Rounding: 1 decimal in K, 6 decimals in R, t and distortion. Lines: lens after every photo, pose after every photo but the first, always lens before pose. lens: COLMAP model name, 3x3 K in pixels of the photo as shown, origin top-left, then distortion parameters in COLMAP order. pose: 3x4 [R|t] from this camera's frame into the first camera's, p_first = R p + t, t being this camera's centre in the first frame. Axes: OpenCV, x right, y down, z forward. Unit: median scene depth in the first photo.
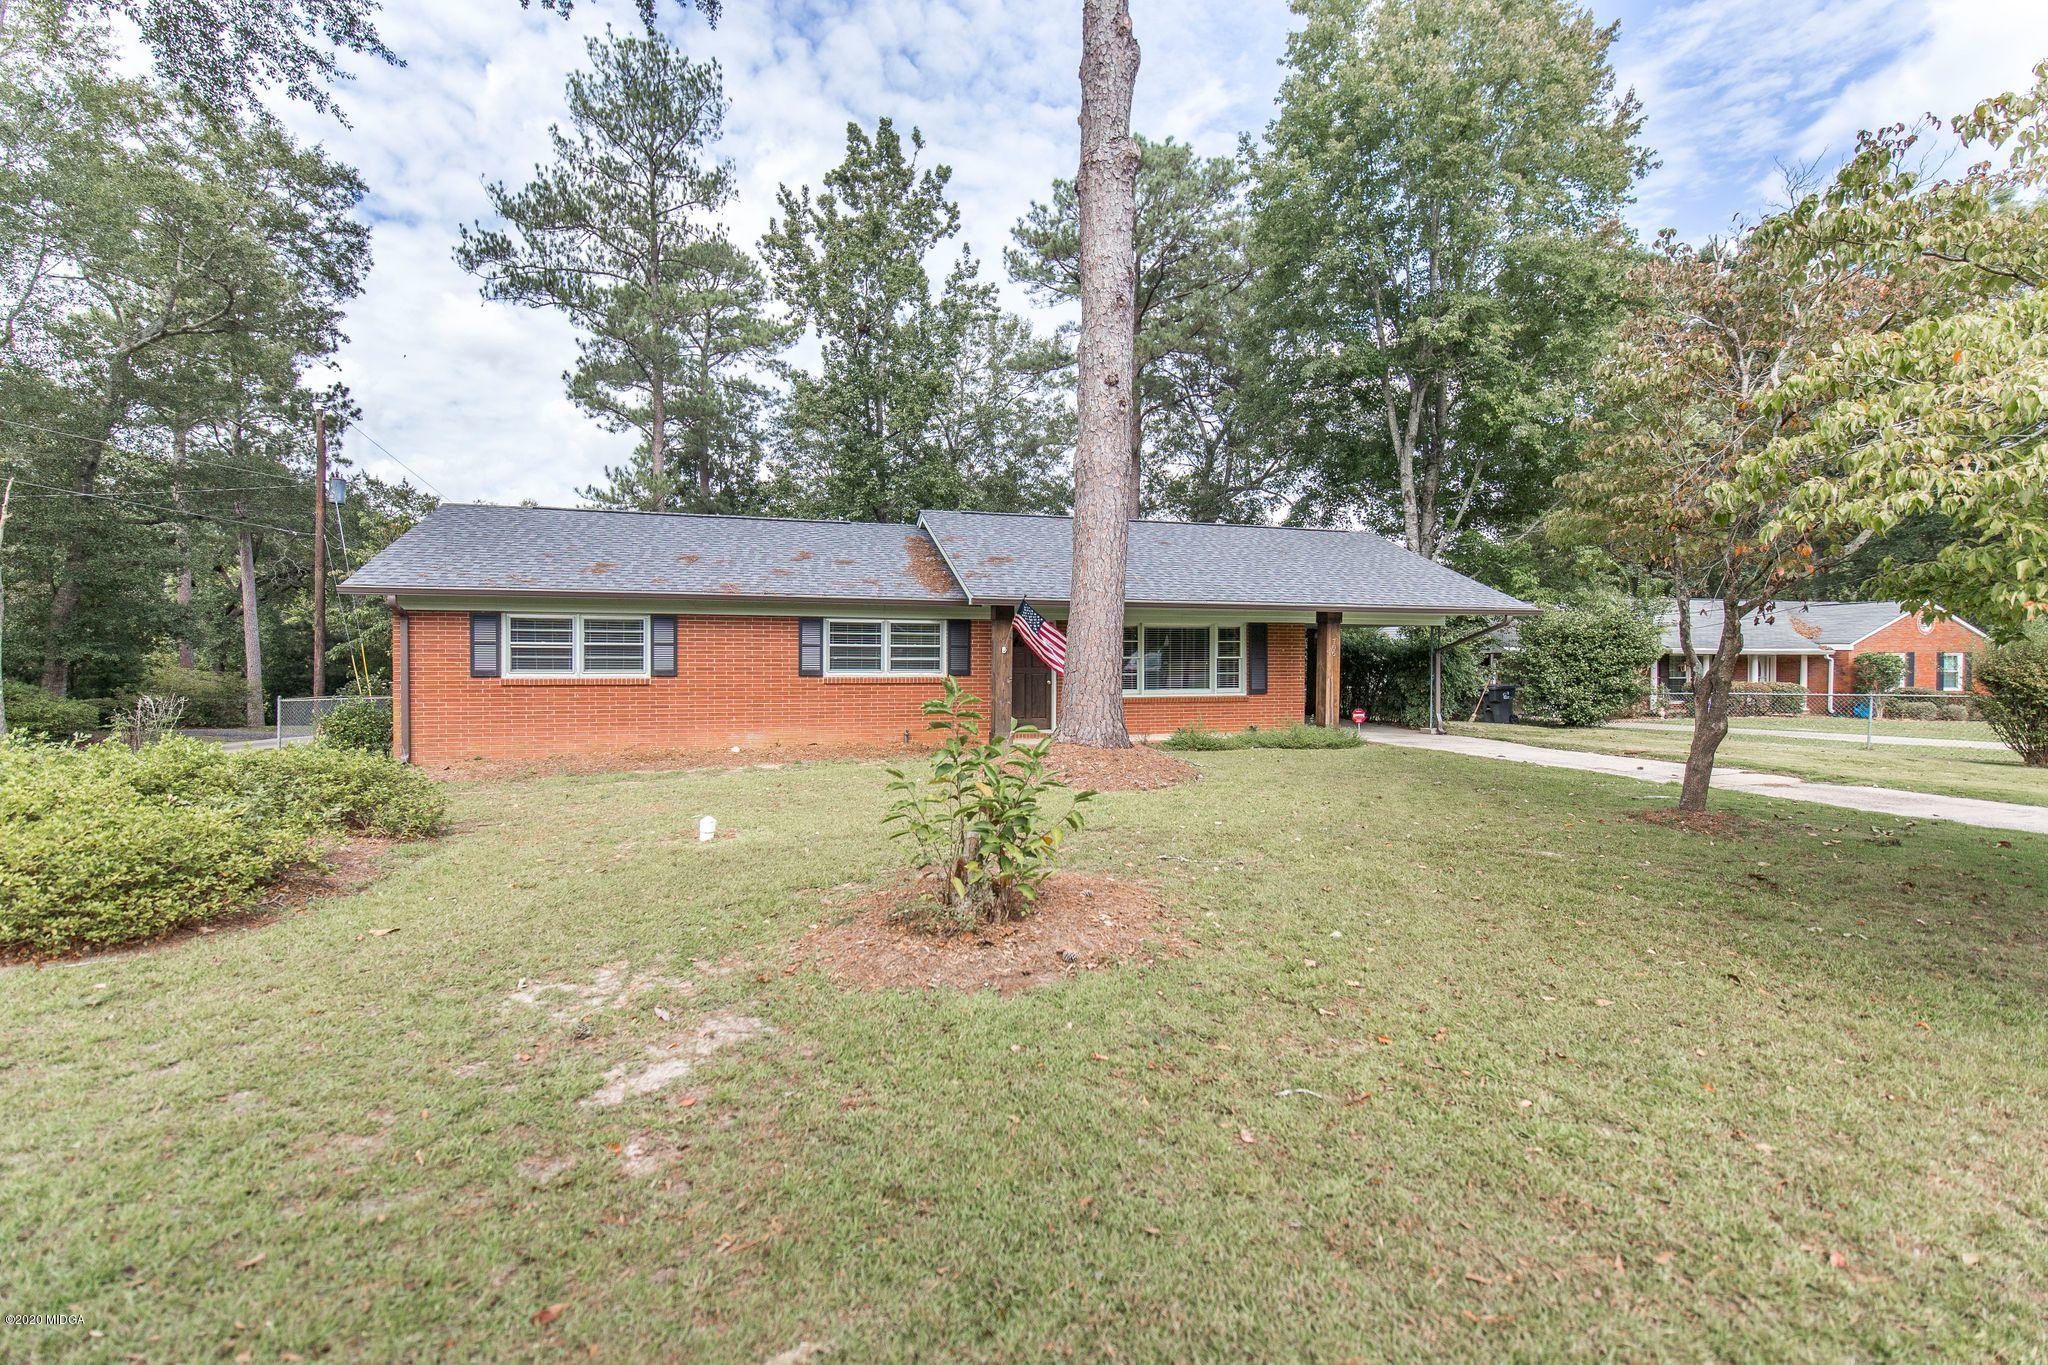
lens RADIAL K [[864.5, 0, 1027.3], [0, 864.5, 666.3], [0, 0, 1]] dist [0.001211, 0.000000]
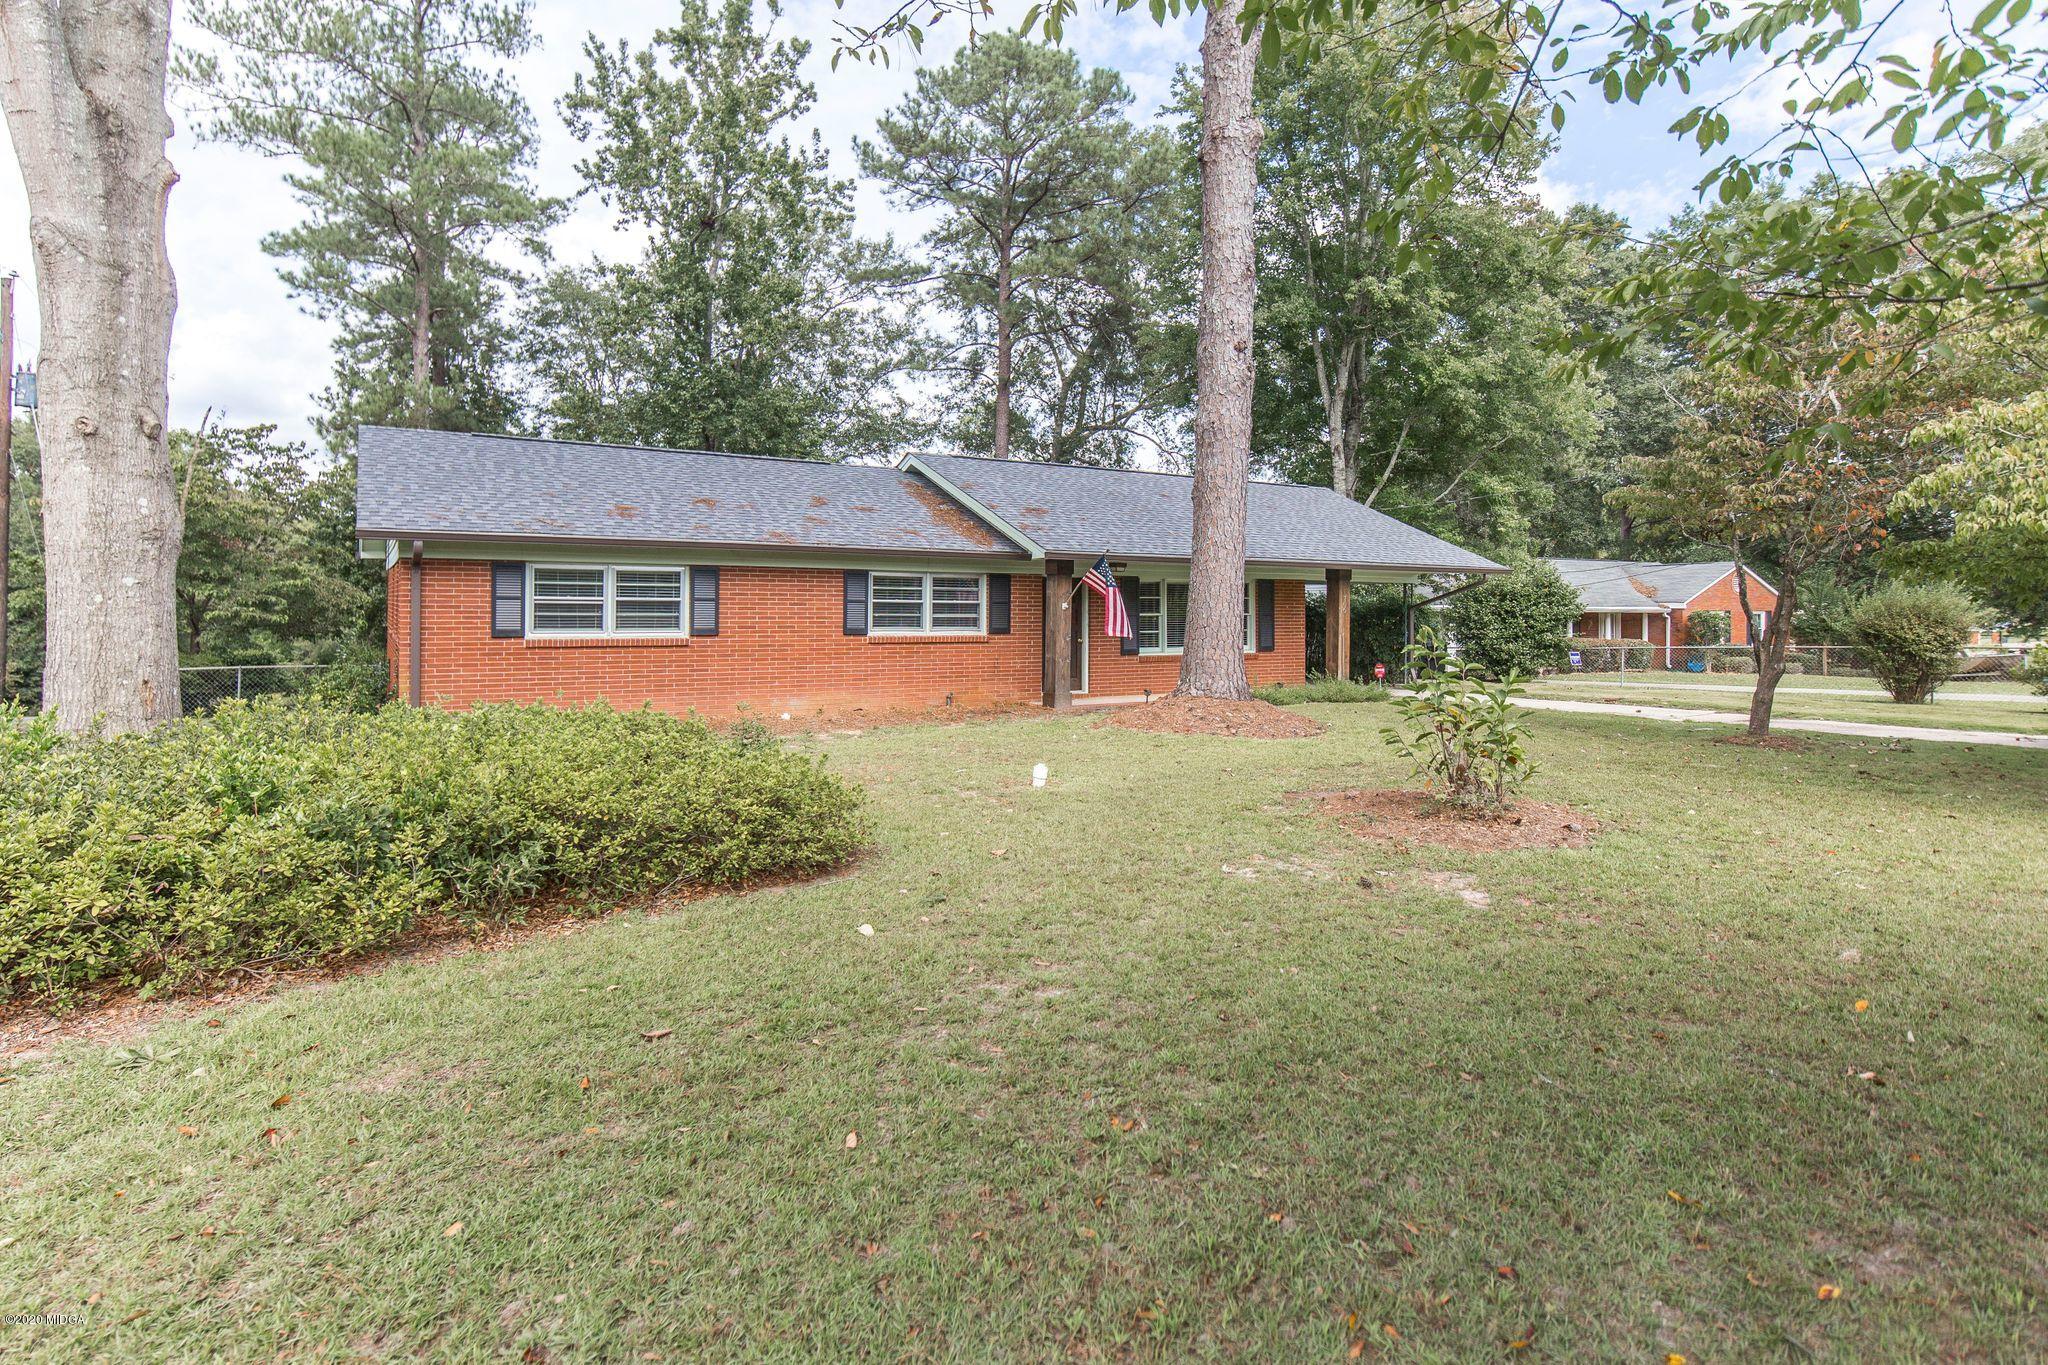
lens RADIAL K [[1056.3, 0, 1019.4], [0, 1056.3, 606.2], [0, 0, 1]] dist [0.001424, 0.000125]
pose [[0.968534, 0.000868, 0.248880, -0.309605], [0.004479, 0.999771, -0.020918, 0.004485], [-0.248841, 0.021374, 0.968308, -0.102709]]
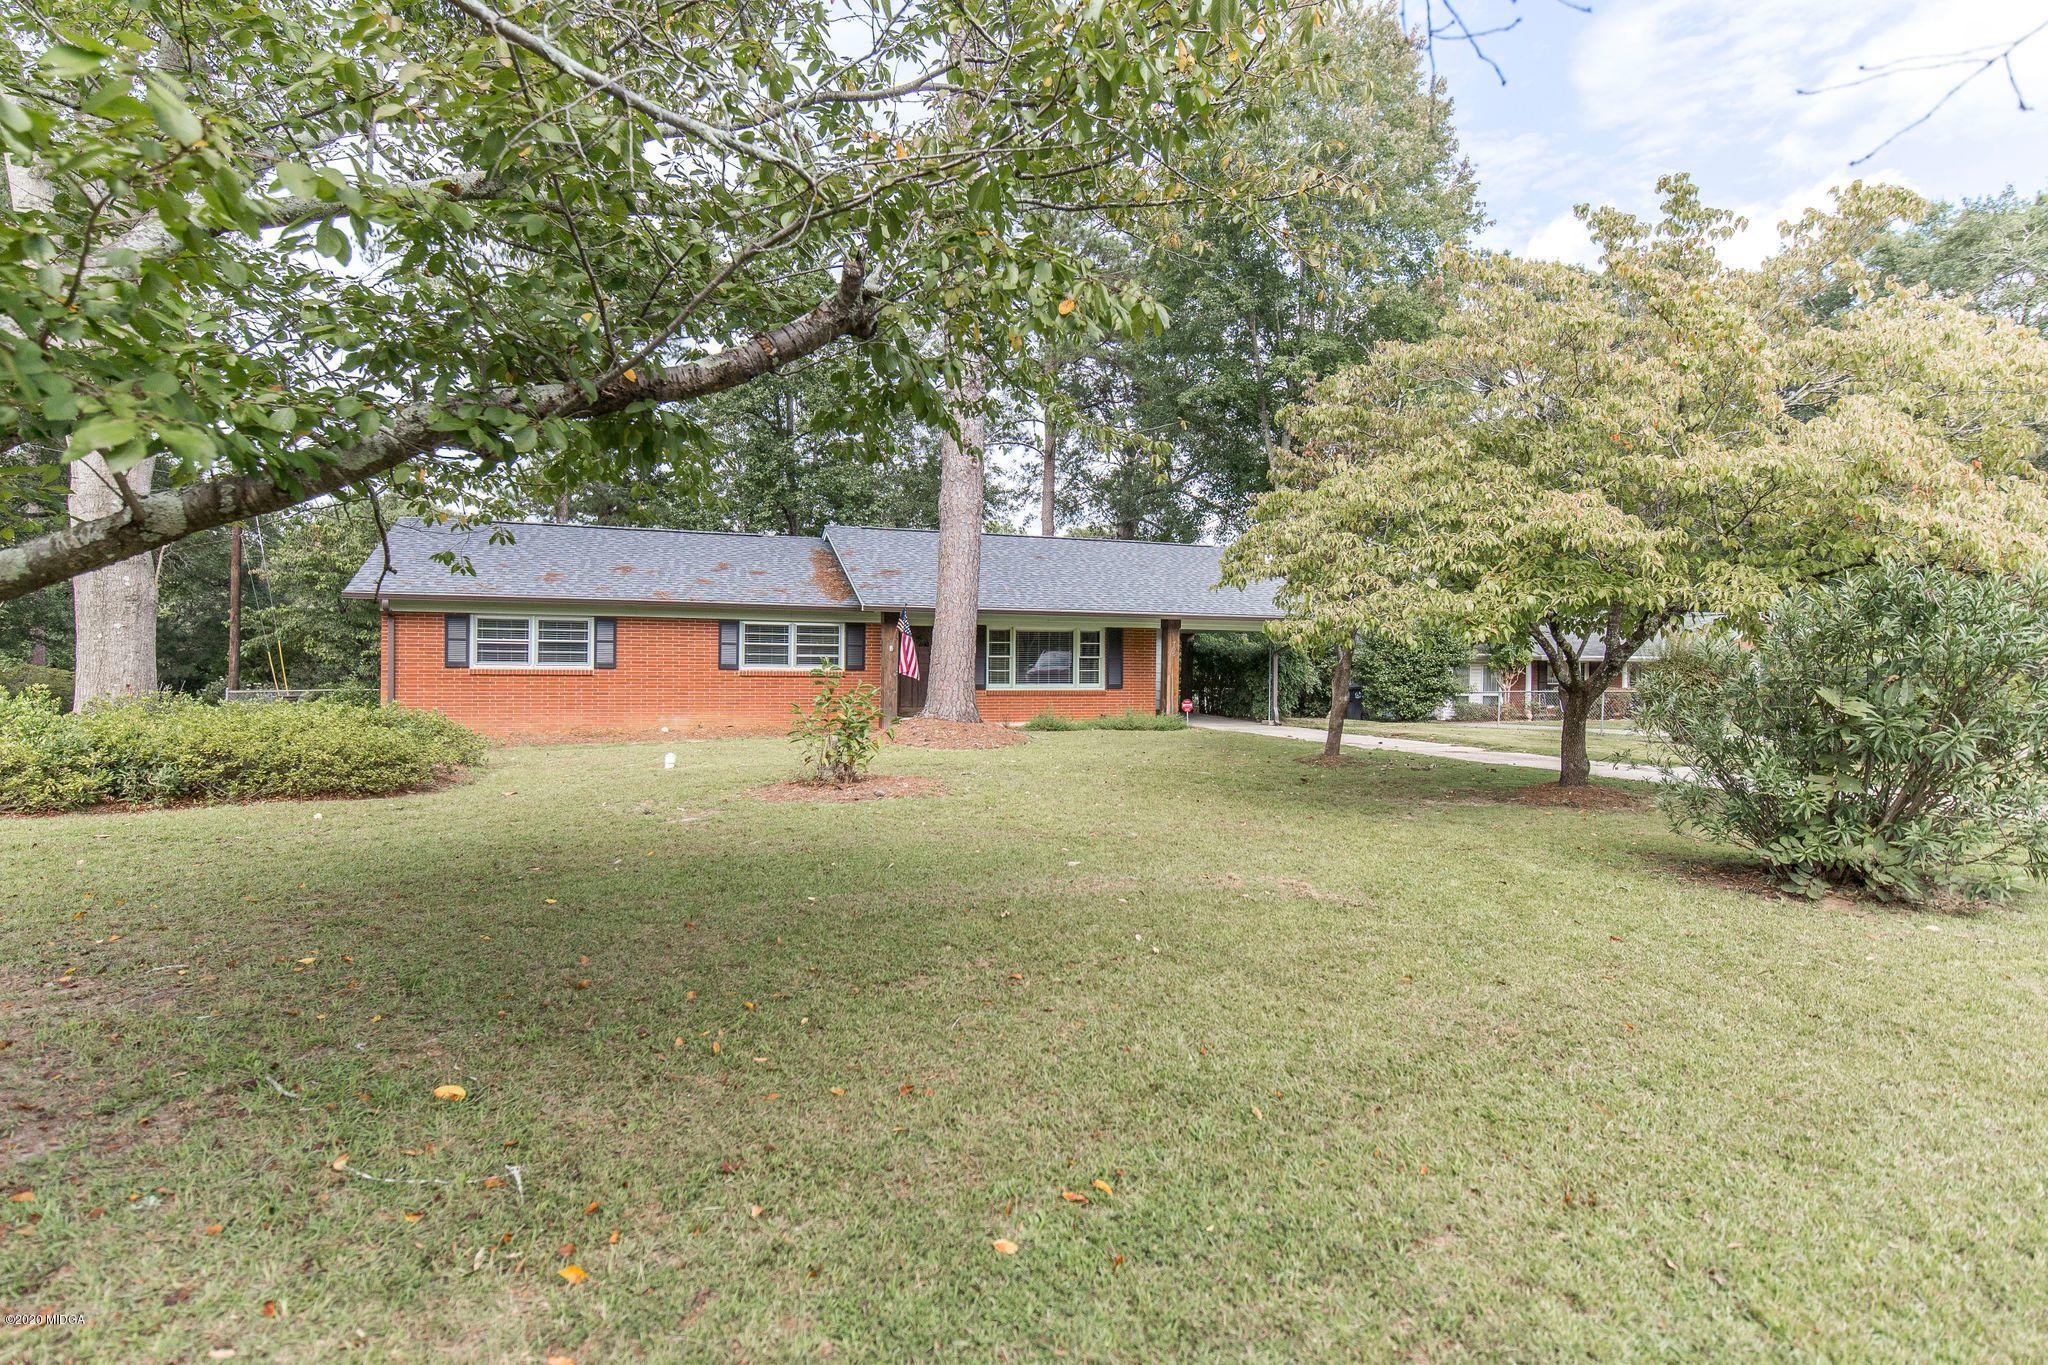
lens RADIAL K [[990.5, 0, 1006.3], [0, 990.5, 668.7], [0, 0, 1]] dist [0.013743, 0.000312]
pose [[0.998864, 0.006735, 0.047176, 0.058102], [-0.006478, 0.999963, -0.005584, 0.013394], [-0.047212, 0.005272, 0.998871, -0.329698]]
